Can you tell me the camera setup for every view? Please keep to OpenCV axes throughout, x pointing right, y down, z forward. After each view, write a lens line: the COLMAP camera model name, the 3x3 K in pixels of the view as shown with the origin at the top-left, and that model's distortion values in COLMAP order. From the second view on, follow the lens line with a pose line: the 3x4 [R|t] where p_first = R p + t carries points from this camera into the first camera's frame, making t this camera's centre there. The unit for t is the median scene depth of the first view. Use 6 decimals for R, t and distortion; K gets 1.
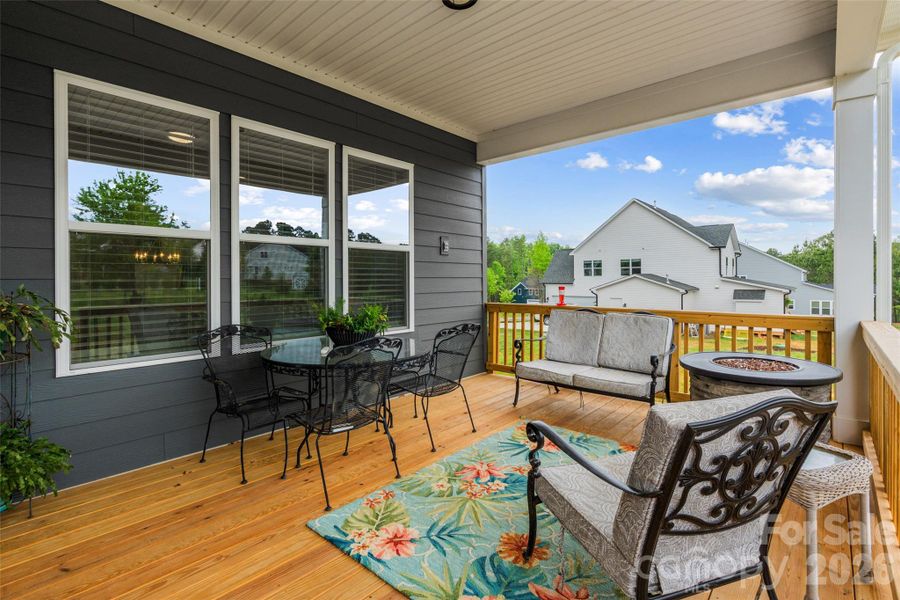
lens RADIAL K [[421.2, 0, 459.4], [0, 421.2, 282.8], [0, 0, 1]] dist [-0.002530, 0.000134]
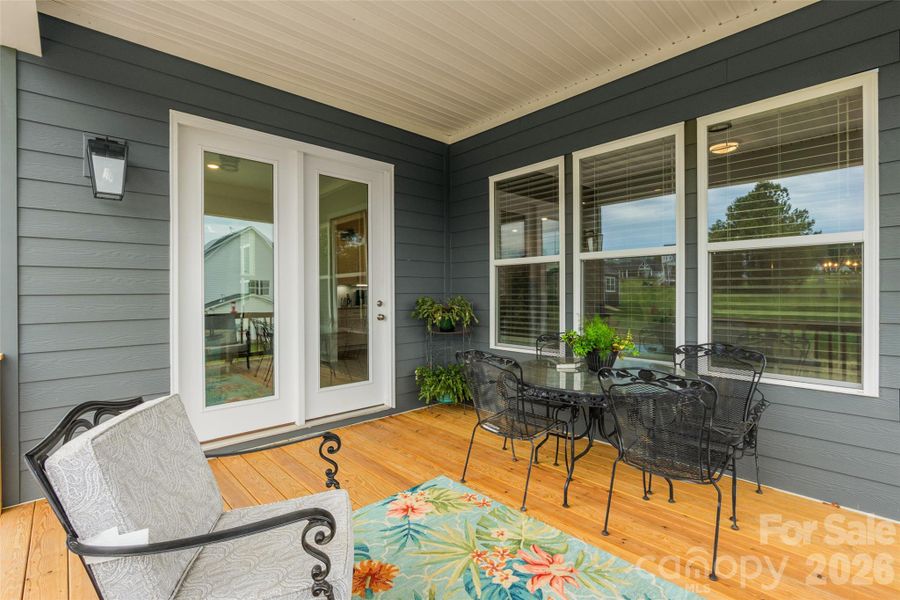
lens RADIAL K [[423.9, 0, 439.2], [0, 423.9, 292.2], [0, 0, 1]] dist [0.019529, 0.000029]
pose [[-0.117710, 0.001763, -0.993046, 0.823152], [-0.008662, 0.999959, 0.002802, -0.015597], [0.993010, 0.008931, -0.117690, 0.949617]]
